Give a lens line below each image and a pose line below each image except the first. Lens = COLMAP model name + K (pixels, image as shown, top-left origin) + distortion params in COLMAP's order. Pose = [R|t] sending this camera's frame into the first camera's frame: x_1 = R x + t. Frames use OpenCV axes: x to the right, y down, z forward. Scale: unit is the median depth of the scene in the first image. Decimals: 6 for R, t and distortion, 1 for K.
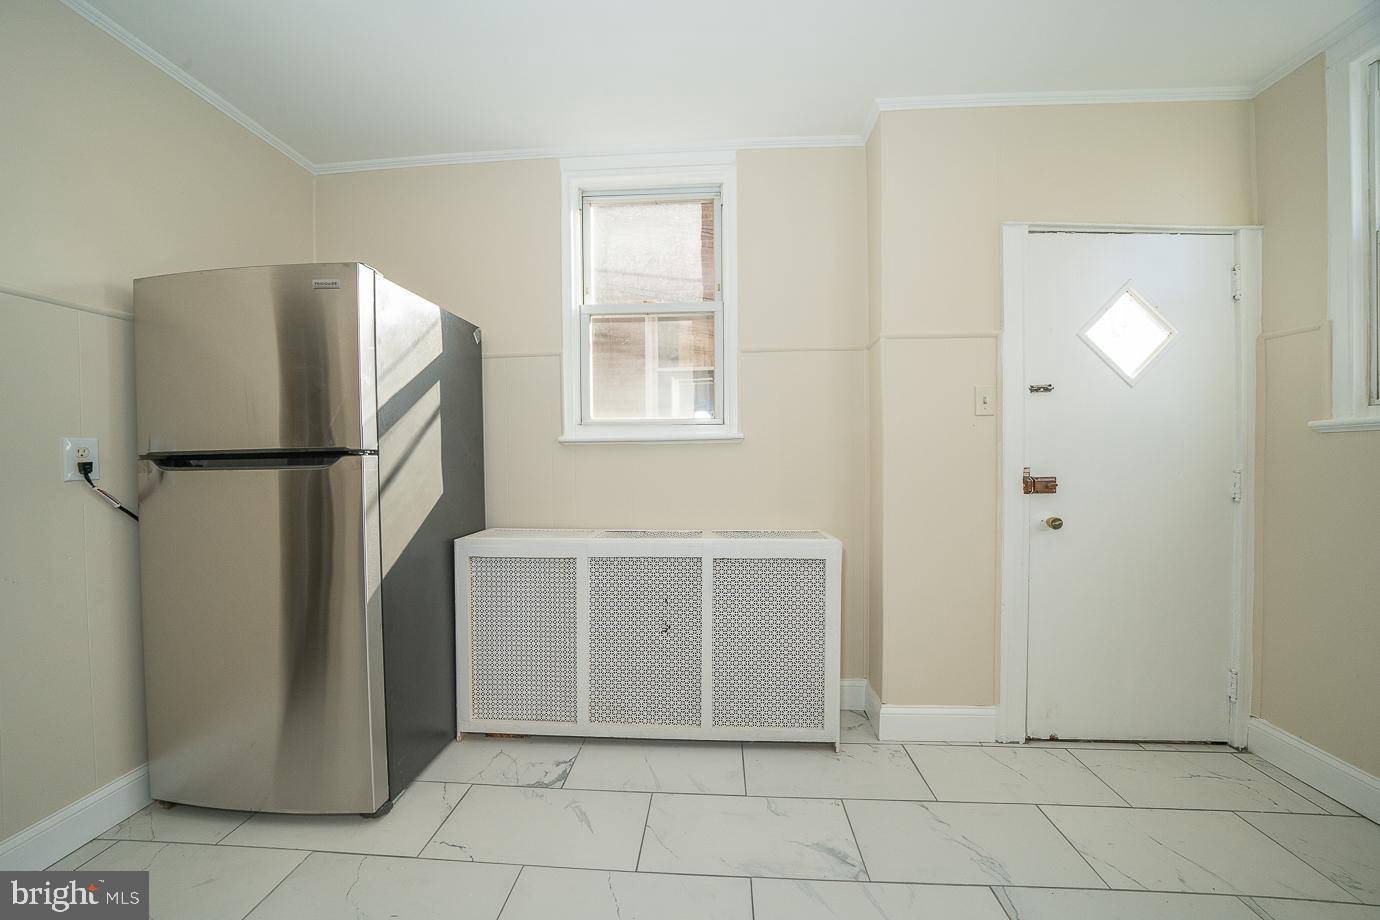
lens RADIAL K [[475.8, 0, 692.4], [0, 475.8, 461.1], [0, 0, 1]] dist [-0.025808, 0.002277]
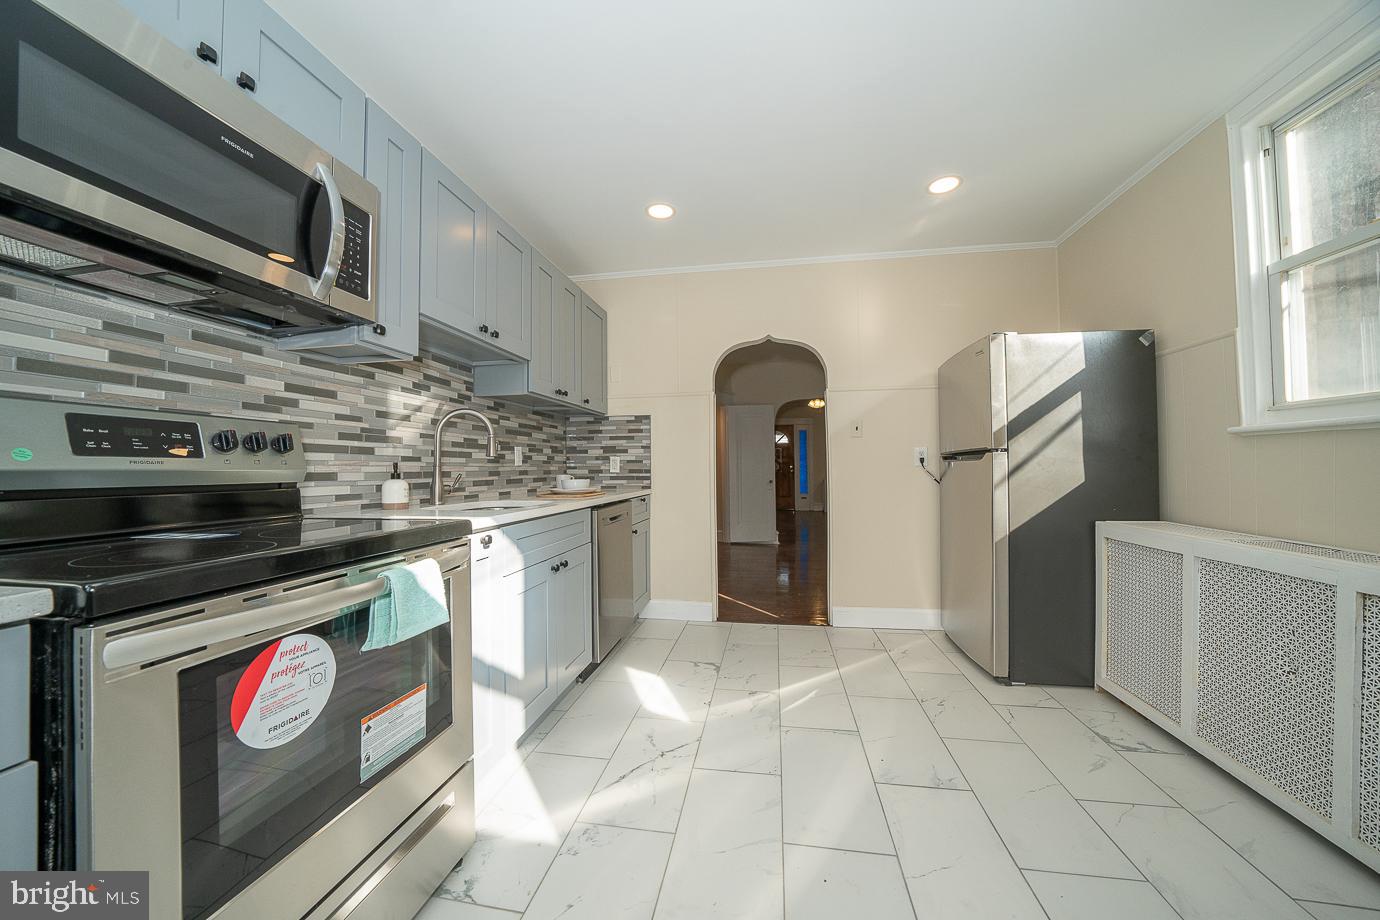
lens RADIAL K [[475.8, 0, 692.4], [0, 475.8, 461.1], [0, 0, 1]] dist [-0.025808, 0.002277]
pose [[-0.103084, -0.002076, -0.994671, 0.787860], [-0.005714, 0.999983, -0.001495, 0.021638], [0.994656, 0.005530, -0.103094, 0.103848]]
